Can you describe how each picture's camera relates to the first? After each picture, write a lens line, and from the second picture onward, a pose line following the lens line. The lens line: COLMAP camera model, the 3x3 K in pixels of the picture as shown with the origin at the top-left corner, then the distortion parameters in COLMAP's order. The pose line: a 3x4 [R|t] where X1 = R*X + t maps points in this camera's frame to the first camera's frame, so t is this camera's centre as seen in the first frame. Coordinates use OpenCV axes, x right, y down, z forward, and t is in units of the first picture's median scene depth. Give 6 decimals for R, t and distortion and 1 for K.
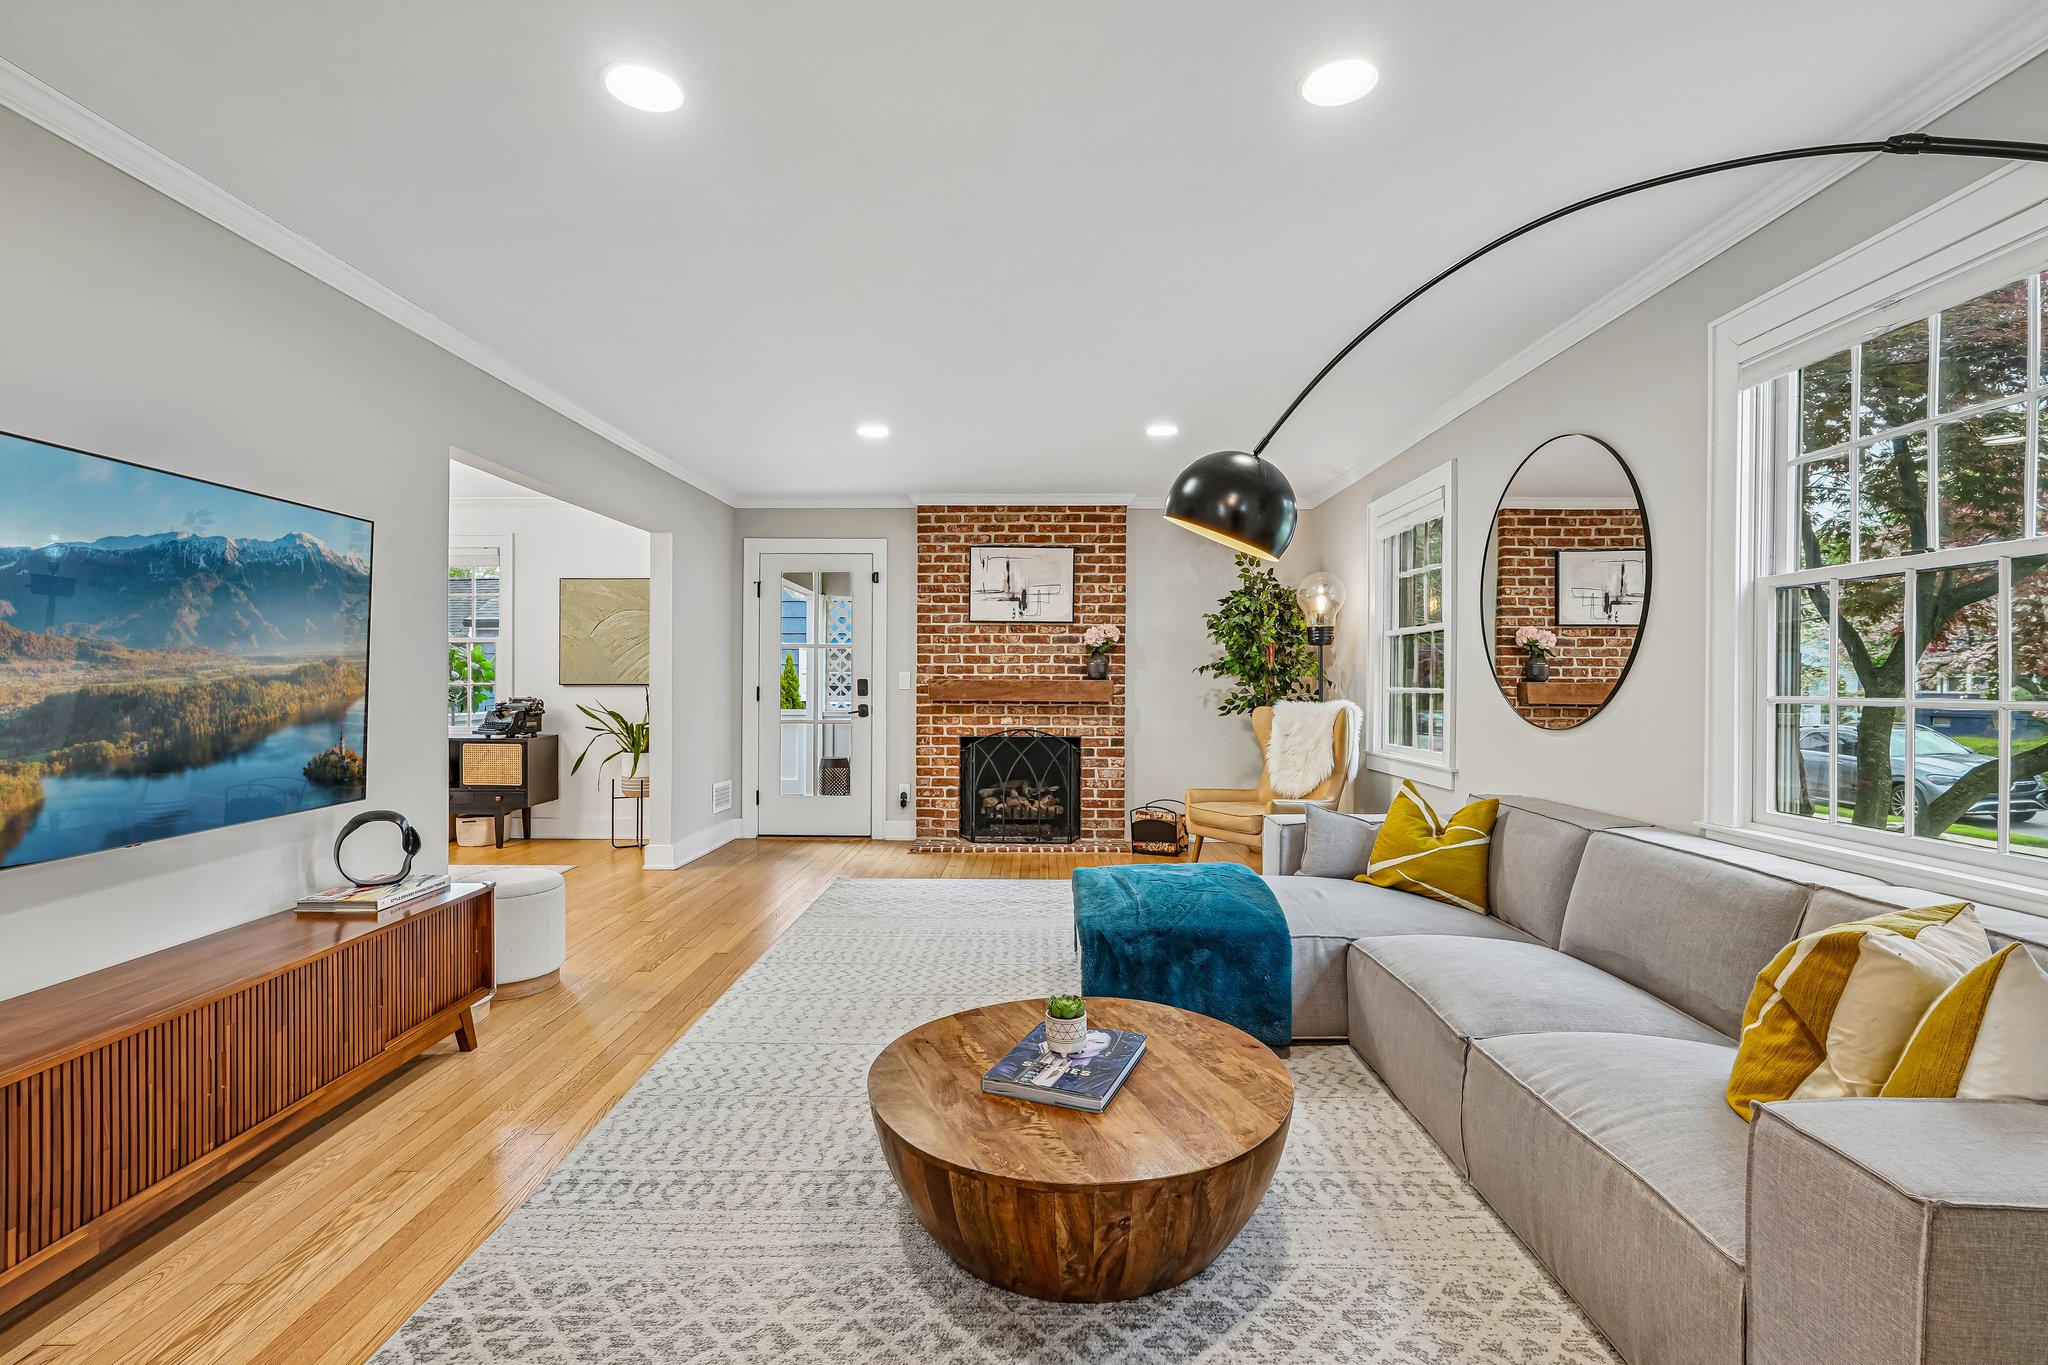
lens RADIAL K [[914.2, 0, 1024.0], [0, 914.2, 682.5], [0, 0, 1]] dist [-0.021871, 0.011967]
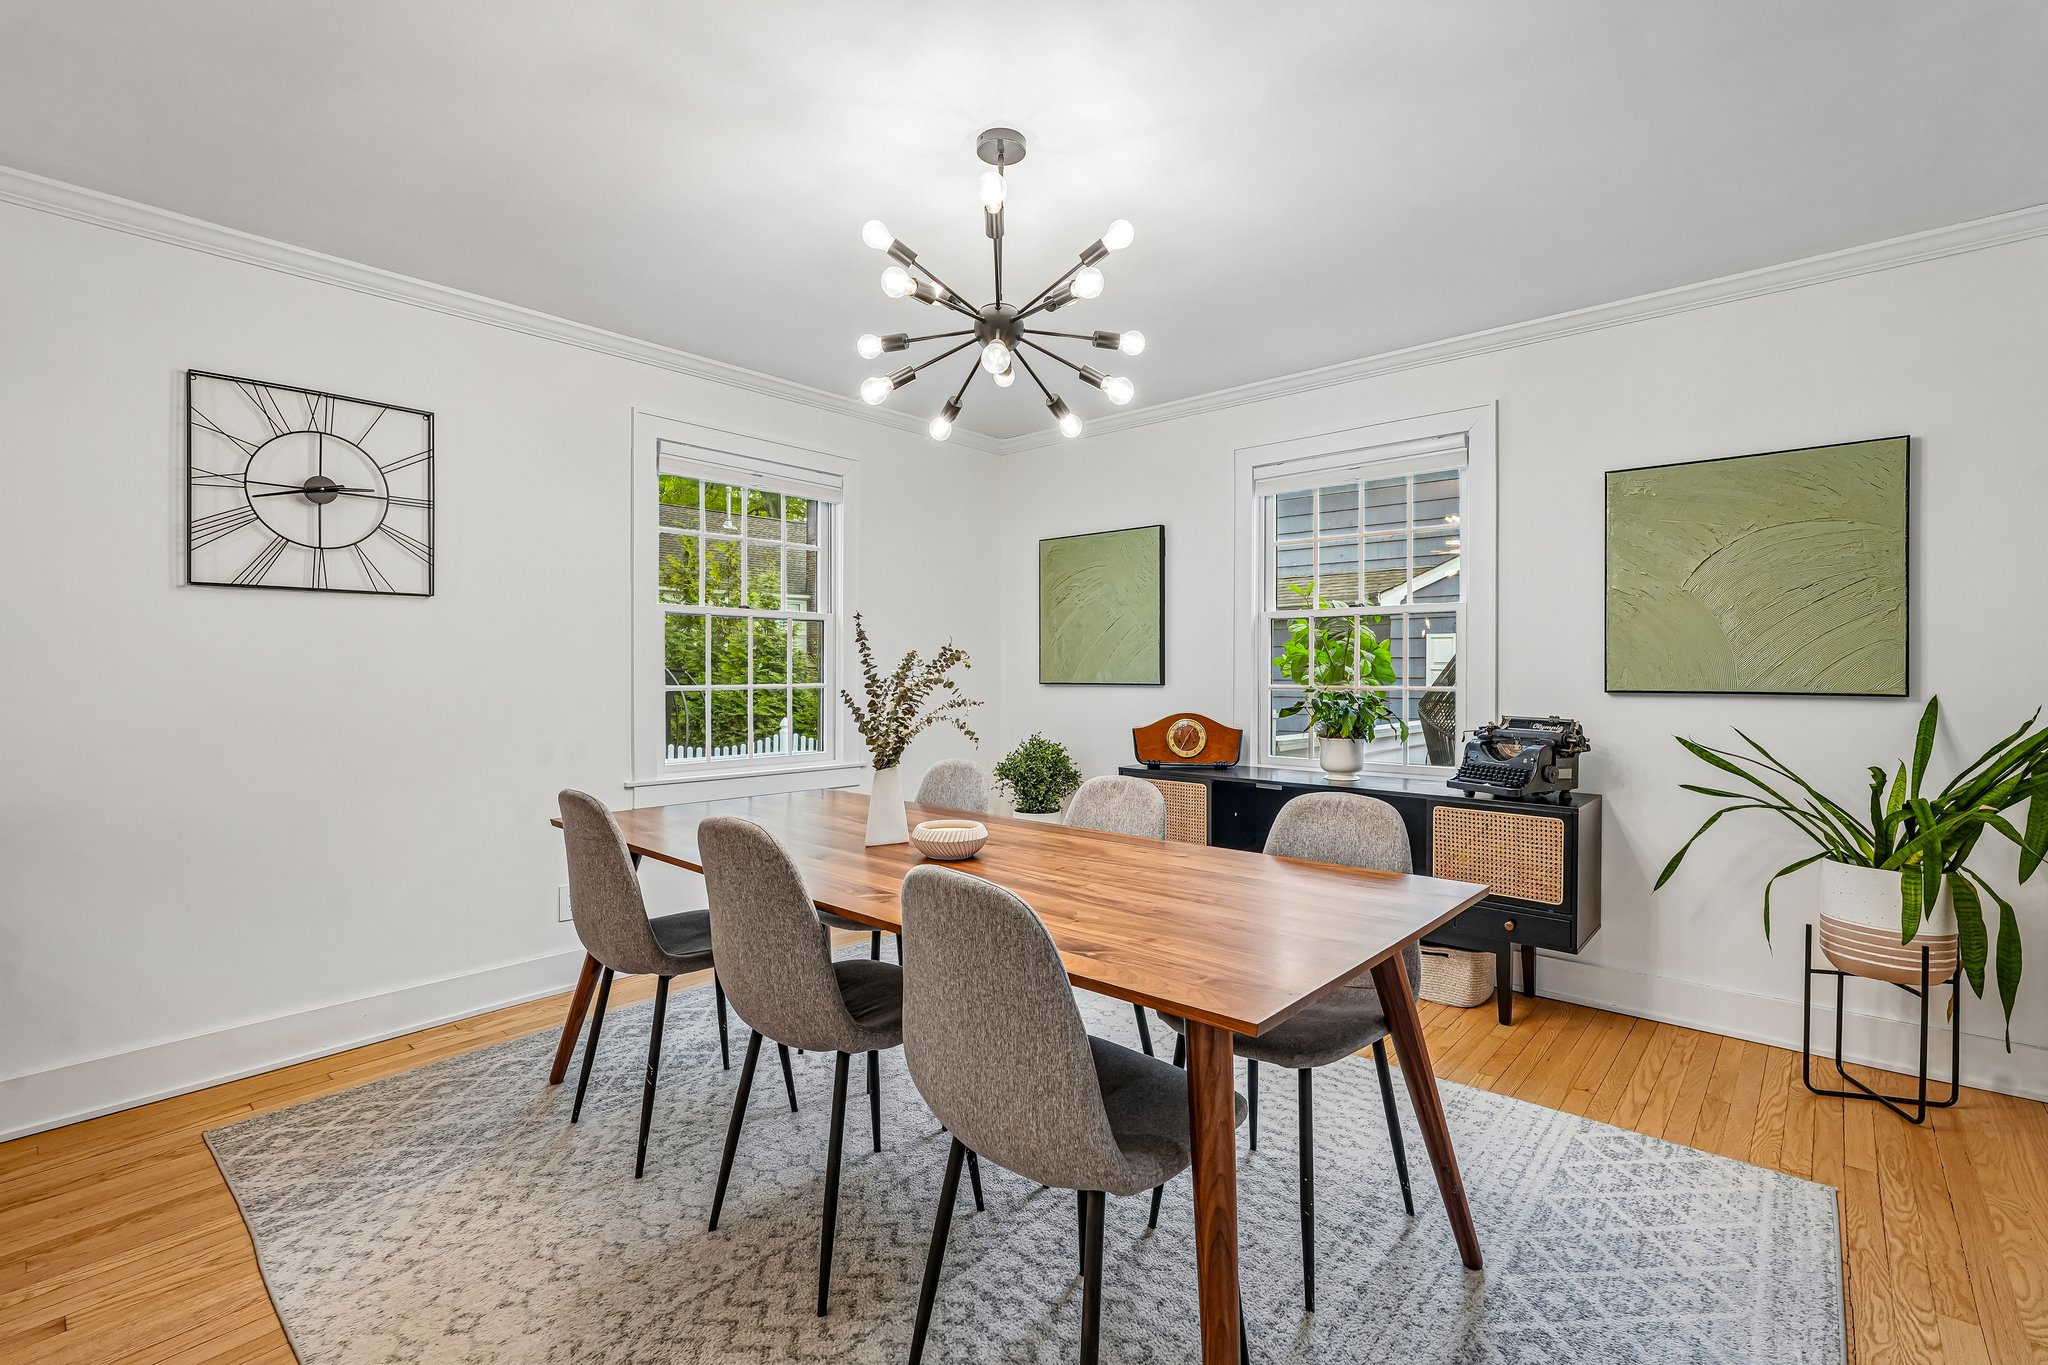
lens RADIAL K [[914.2, 0, 1024.0], [0, 914.2, 682.5], [0, 0, 1]] dist [-0.021871, 0.011967]
pose [[0.753260, 0.008589, -0.657667, -0.692943], [-0.002376, 0.999944, 0.010337, -0.011076], [0.657719, -0.006223, 0.753238, 0.703173]]
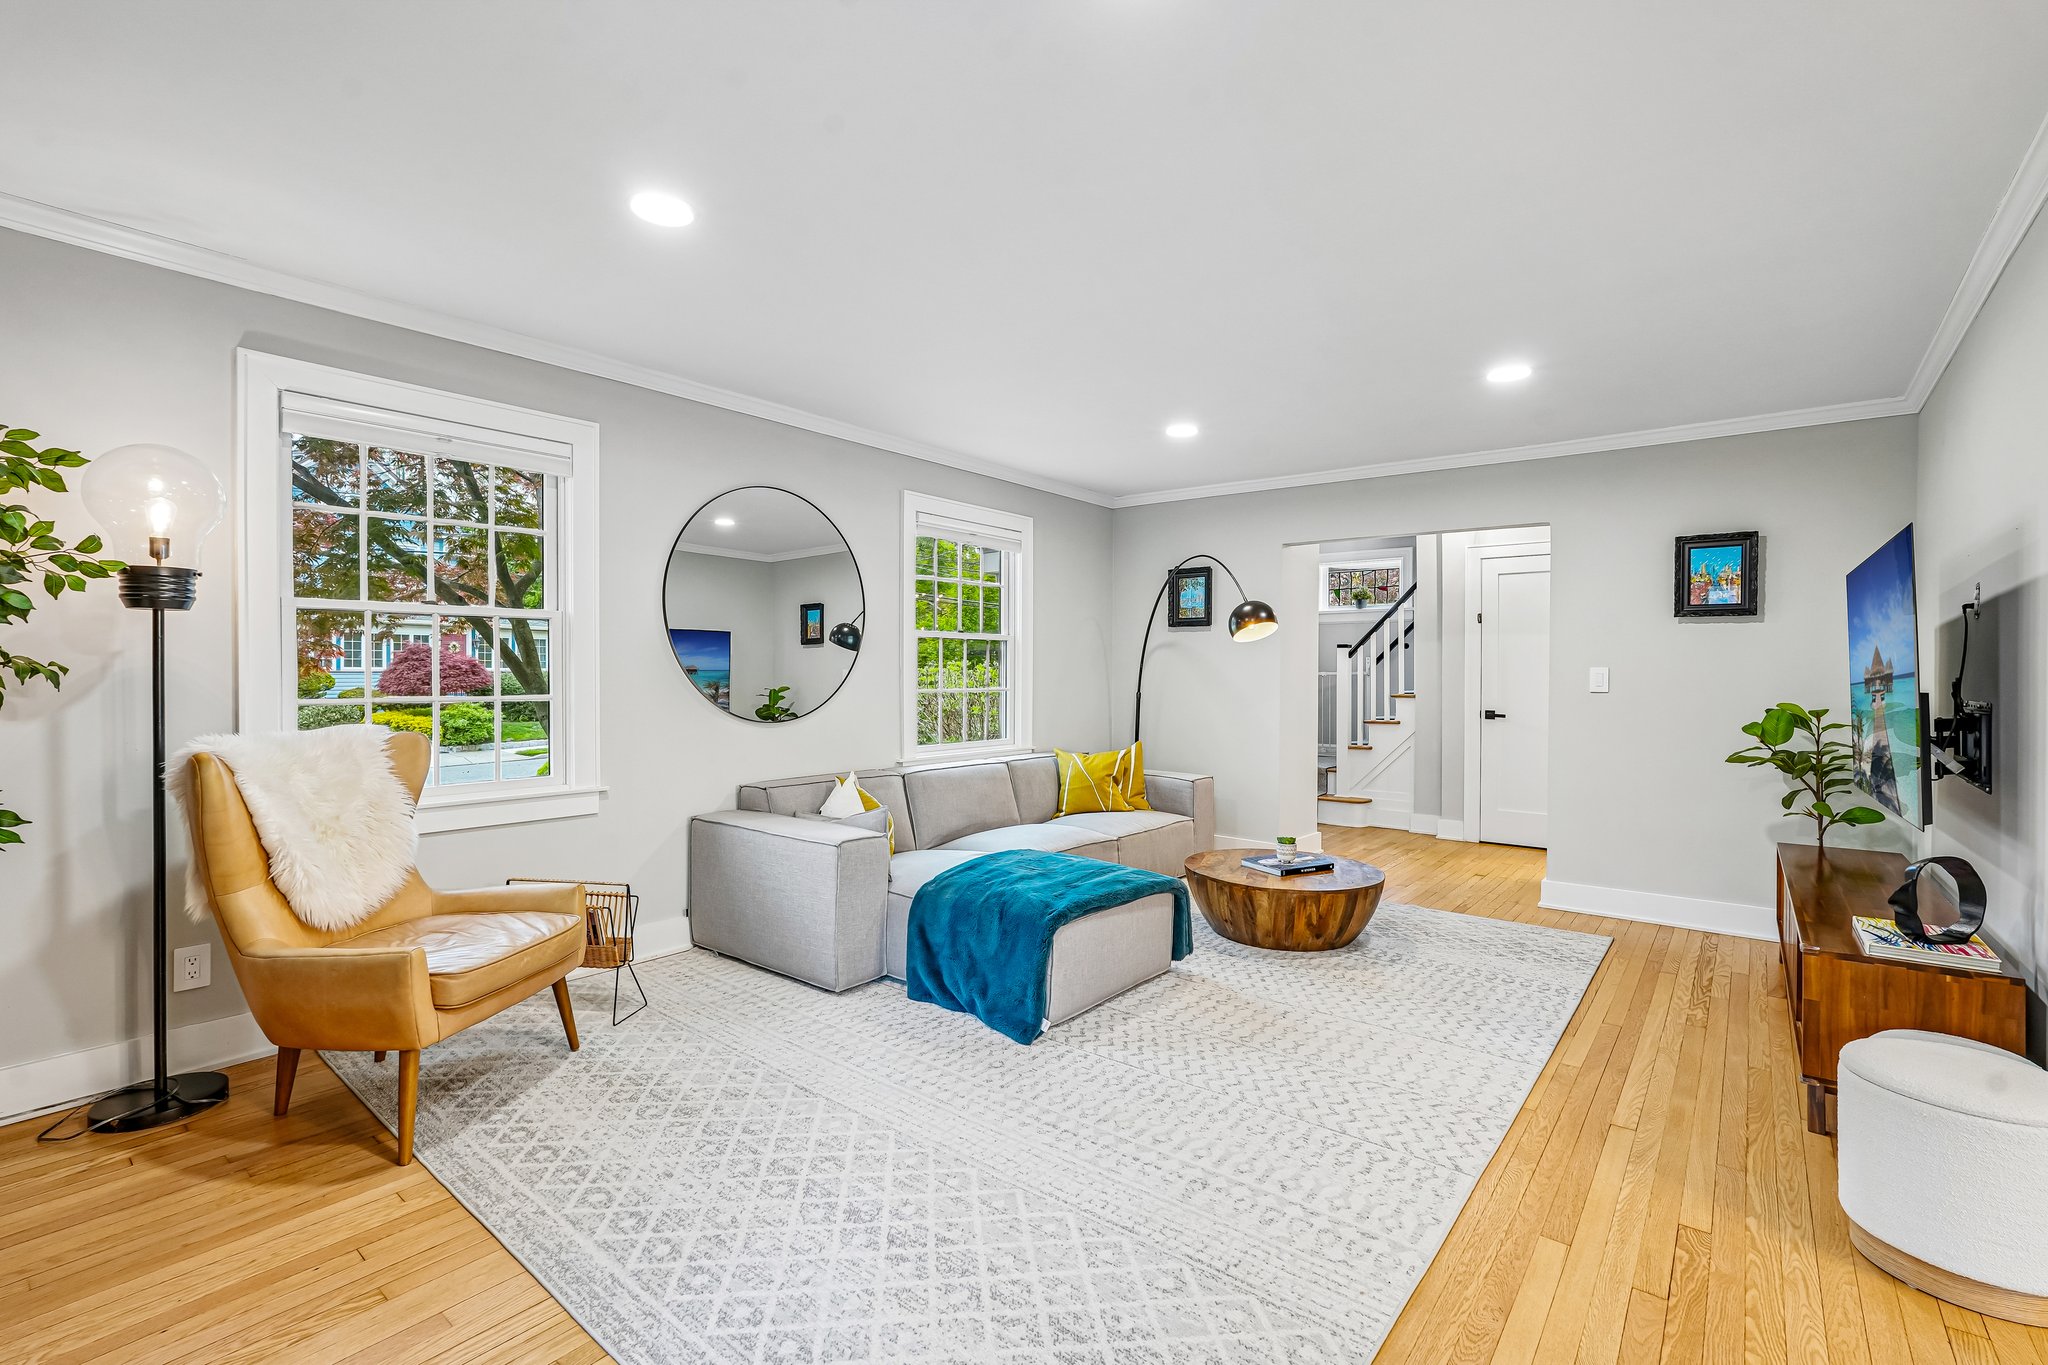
lens RADIAL K [[914.2, 0, 1024.0], [0, 914.2, 682.5], [0, 0, 1]] dist [-0.021871, 0.011967]
pose [[-0.783600, -0.014759, 0.621091, -0.387181], [-0.005791, 0.999848, 0.016452, -0.019788], [-0.621239, 0.009295, -0.783566, 1.494697]]
